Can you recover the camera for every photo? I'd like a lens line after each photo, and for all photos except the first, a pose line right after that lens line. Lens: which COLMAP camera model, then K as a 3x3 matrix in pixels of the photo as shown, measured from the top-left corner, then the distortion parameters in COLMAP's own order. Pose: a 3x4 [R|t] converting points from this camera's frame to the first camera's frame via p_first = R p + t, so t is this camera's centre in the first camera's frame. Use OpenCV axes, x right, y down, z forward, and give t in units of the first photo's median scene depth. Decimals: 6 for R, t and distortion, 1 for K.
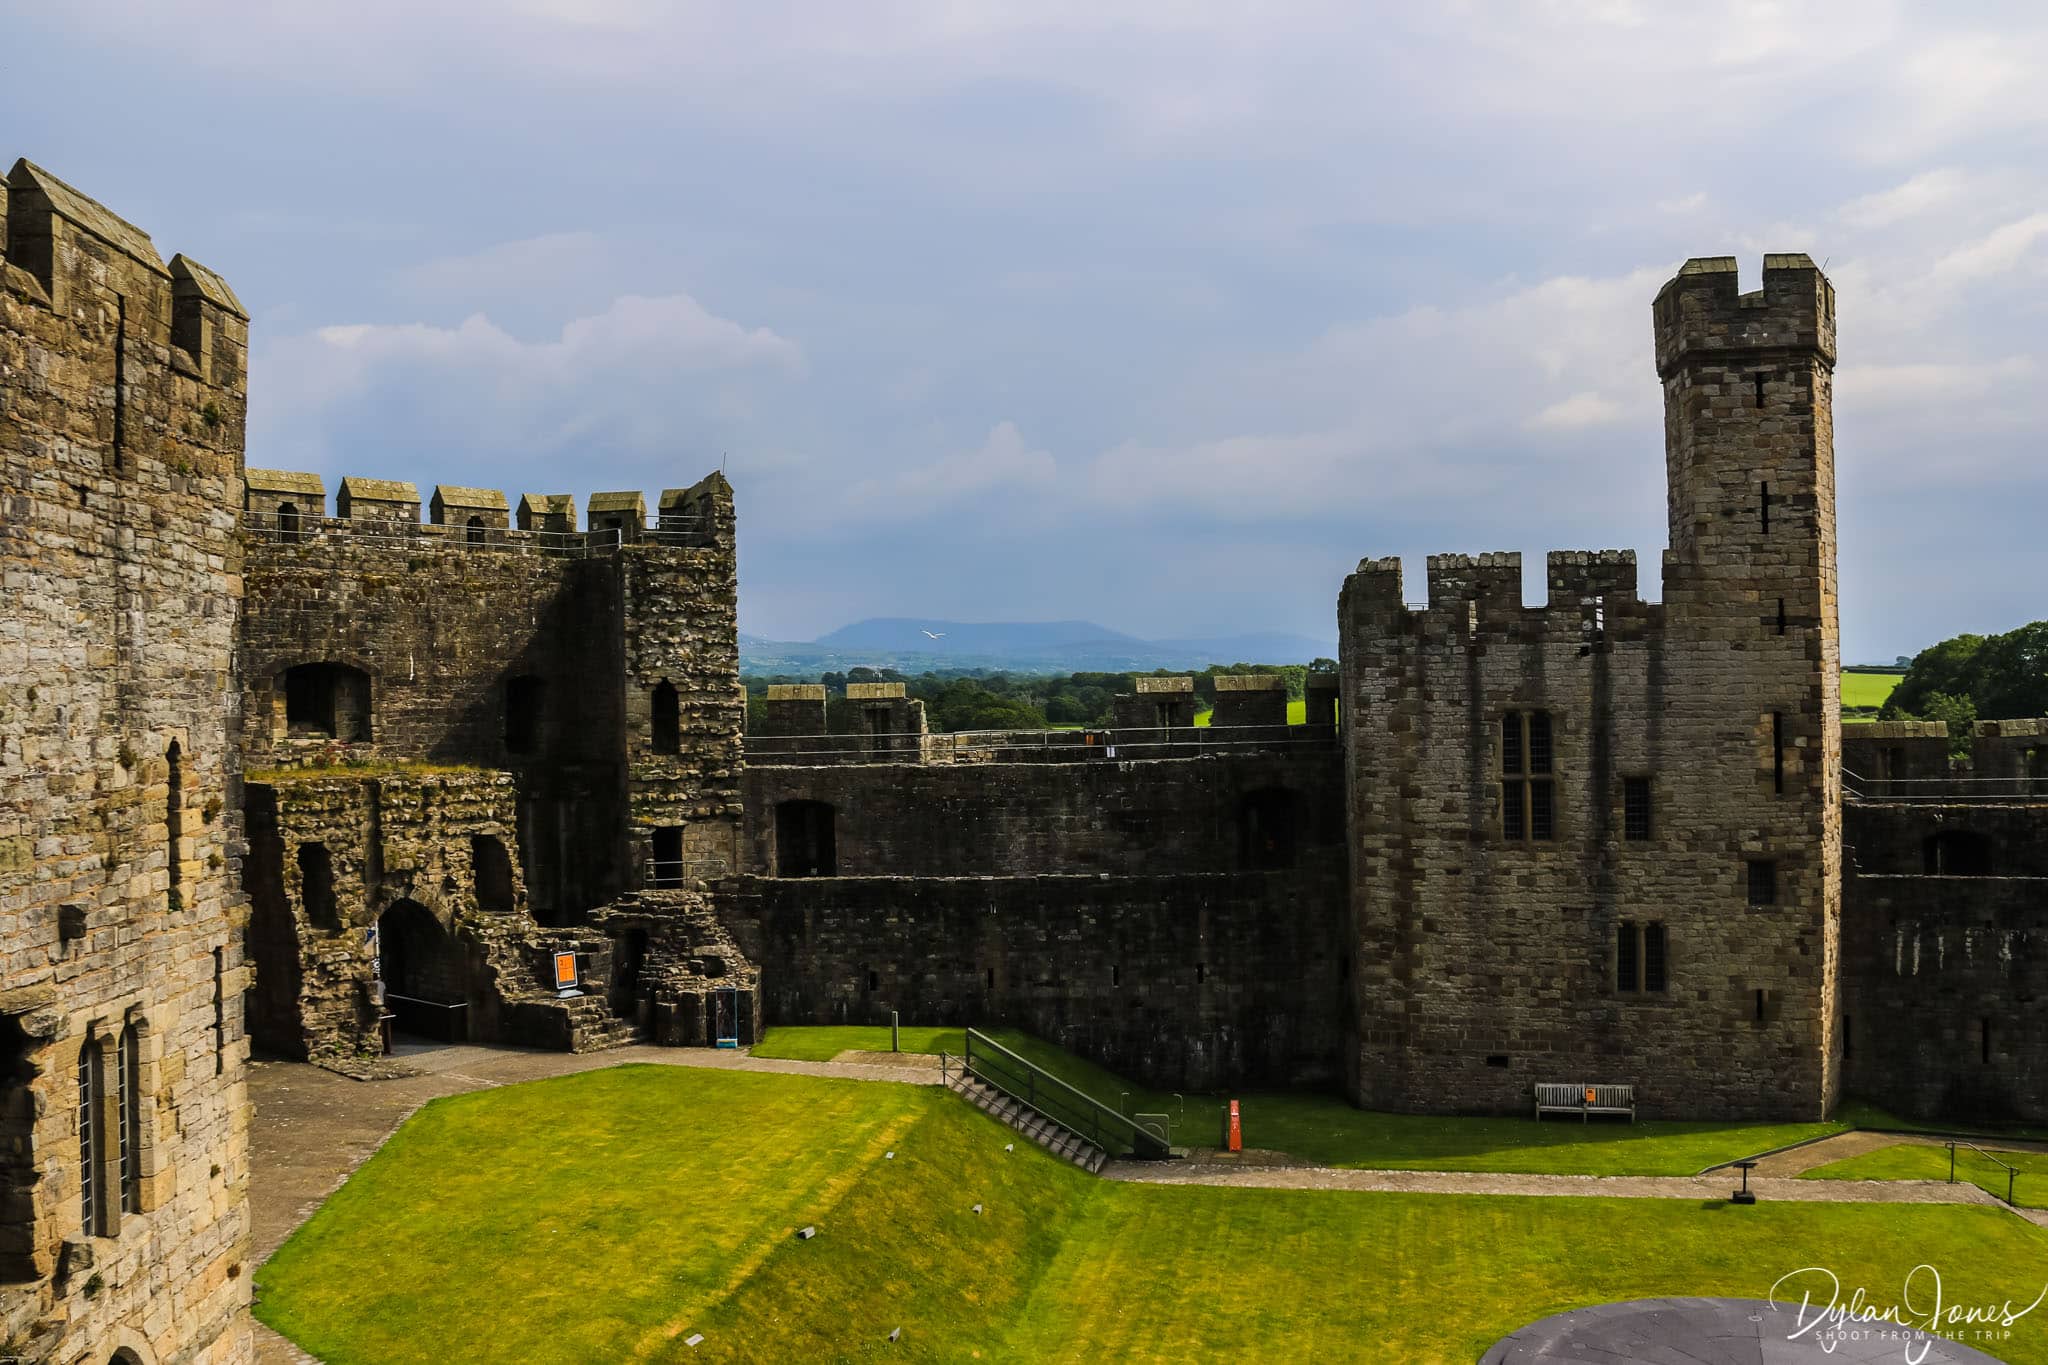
lens RADIAL K [[1694.5, 0, 1024.0], [0, 1694.5, 682.5], [0, 0, 1]] dist [-0.175377, 0.135006]
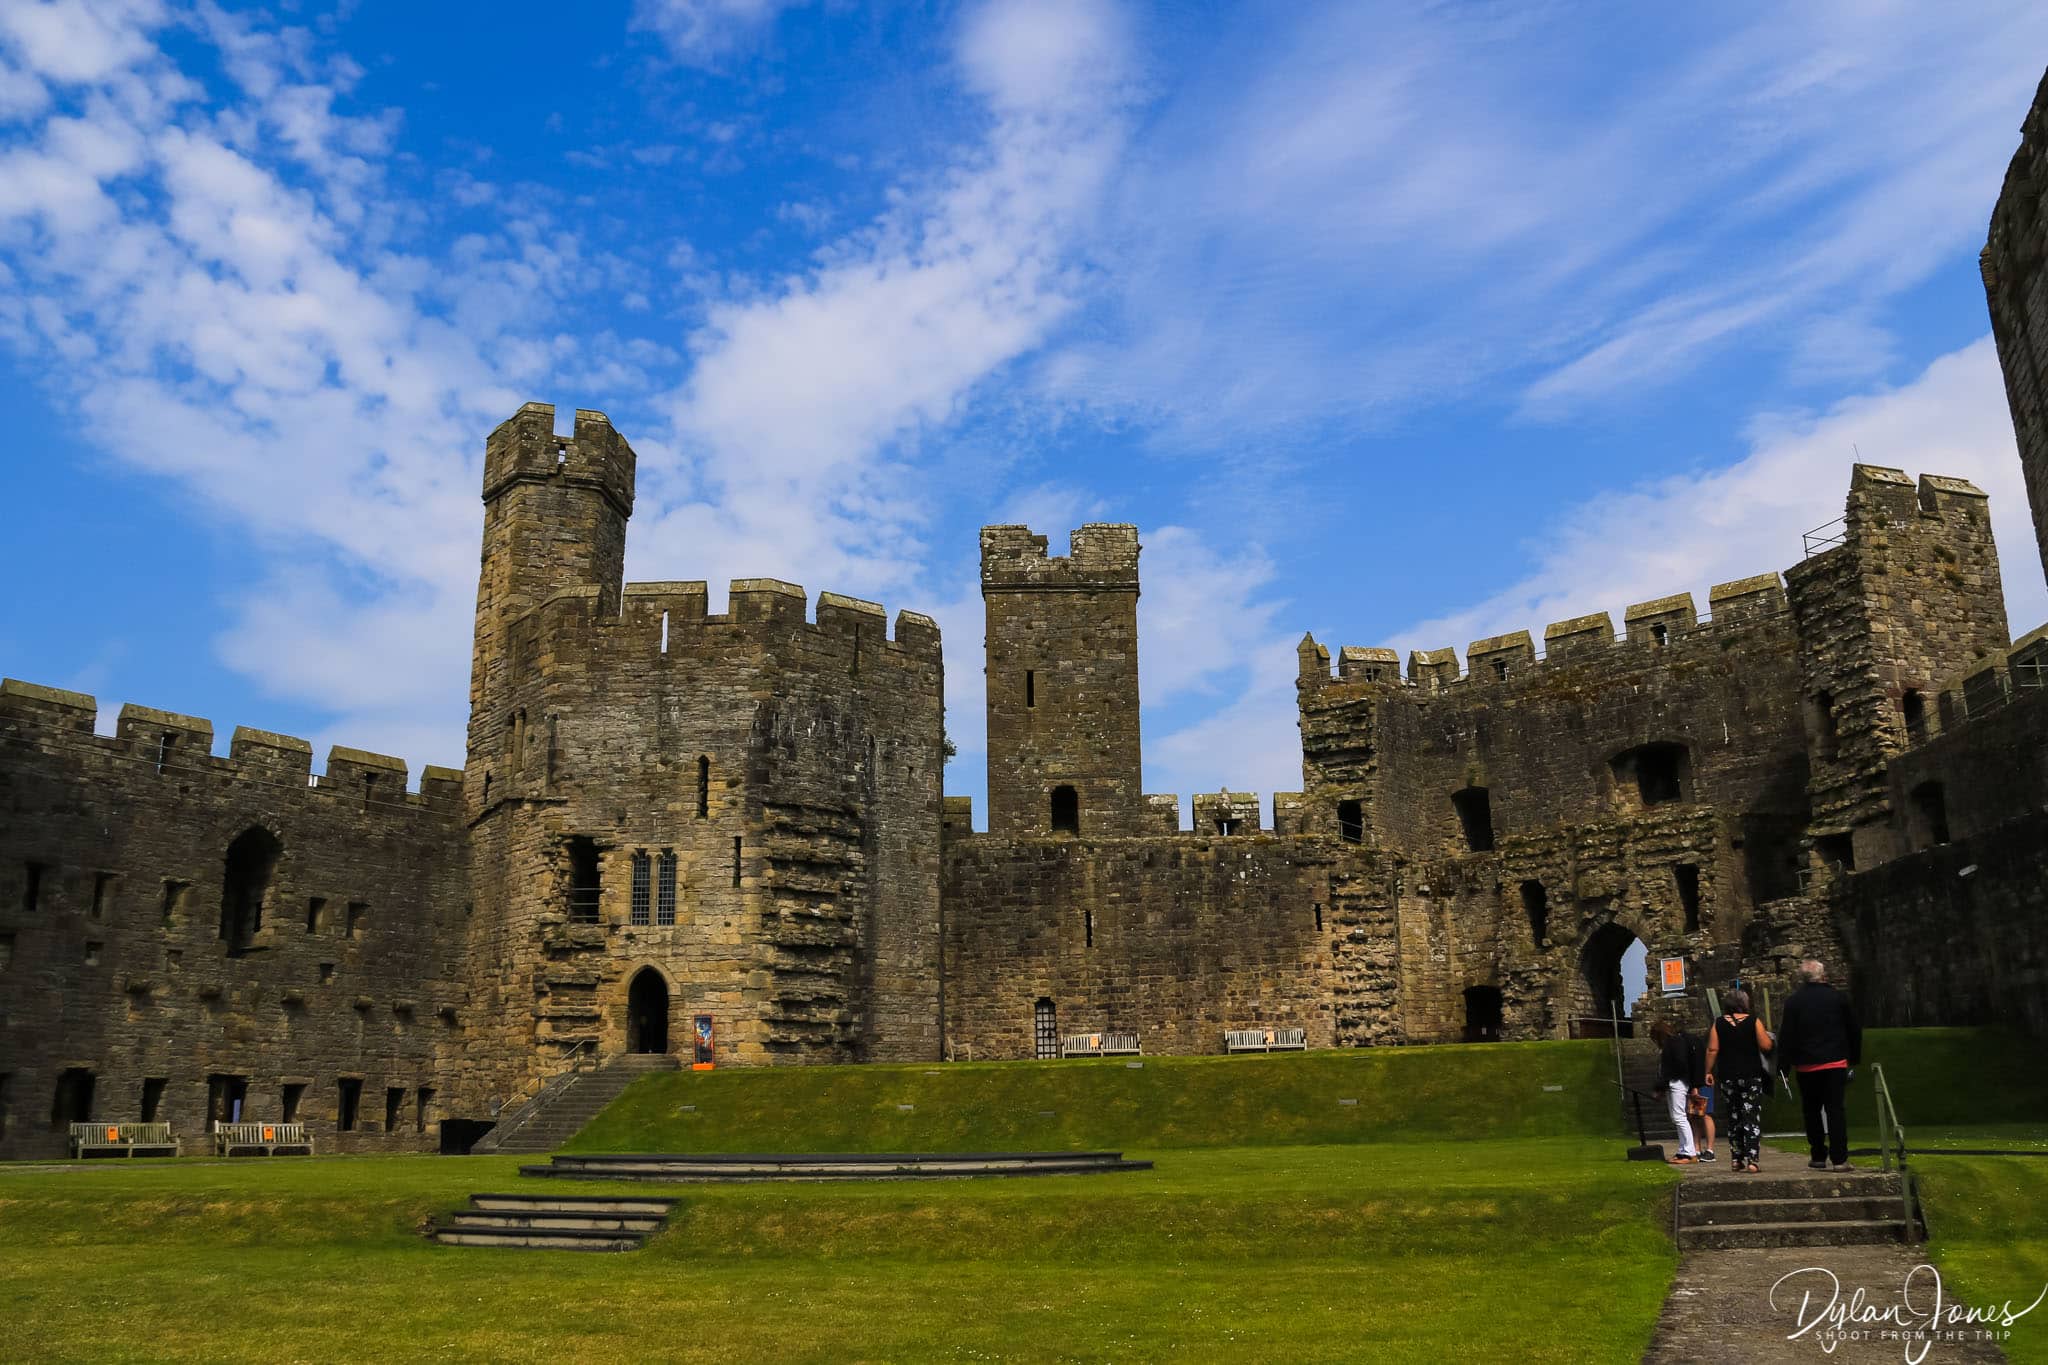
lens RADIAL K [[1694.5, 0, 1024.0], [0, 1694.5, 682.5], [0, 0, 1]] dist [-0.175377, 0.135006]
pose [[-0.090672, -0.241683, -0.966110, 0.838419], [0.029663, 0.969020, -0.245195, 0.240148], [0.995439, -0.050890, -0.080694, 0.685284]]
